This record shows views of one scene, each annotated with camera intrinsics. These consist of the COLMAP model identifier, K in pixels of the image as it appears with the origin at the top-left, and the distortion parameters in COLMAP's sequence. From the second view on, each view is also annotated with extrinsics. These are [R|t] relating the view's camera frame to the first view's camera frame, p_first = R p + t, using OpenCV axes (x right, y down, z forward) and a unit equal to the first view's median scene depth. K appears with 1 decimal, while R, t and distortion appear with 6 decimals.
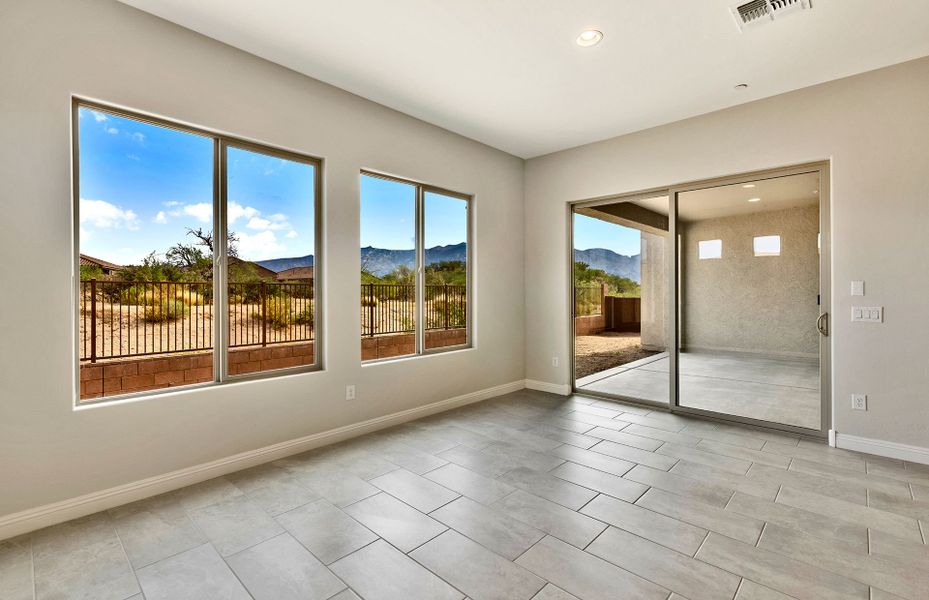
lens RADIAL K [[417.8, 0, 443.0], [0, 417.8, 294.6], [0, 0, 1]] dist [0.002431, -0.000040]
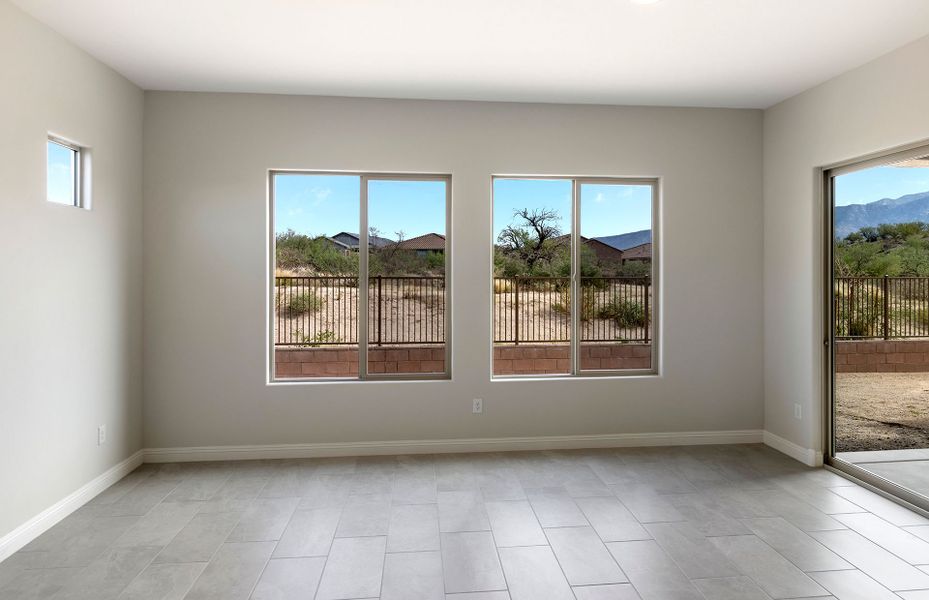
lens RADIAL K [[555.5, 0, 494.3], [0, 555.5, 264.5], [0, 0, 1]] dist [-0.003130, 0.001204]
pose [[0.762523, -0.001871, -0.646958, 0.451900], [-0.004235, 0.999960, -0.007884, -0.060846], [0.646947, 0.008752, 0.762485, 0.016488]]
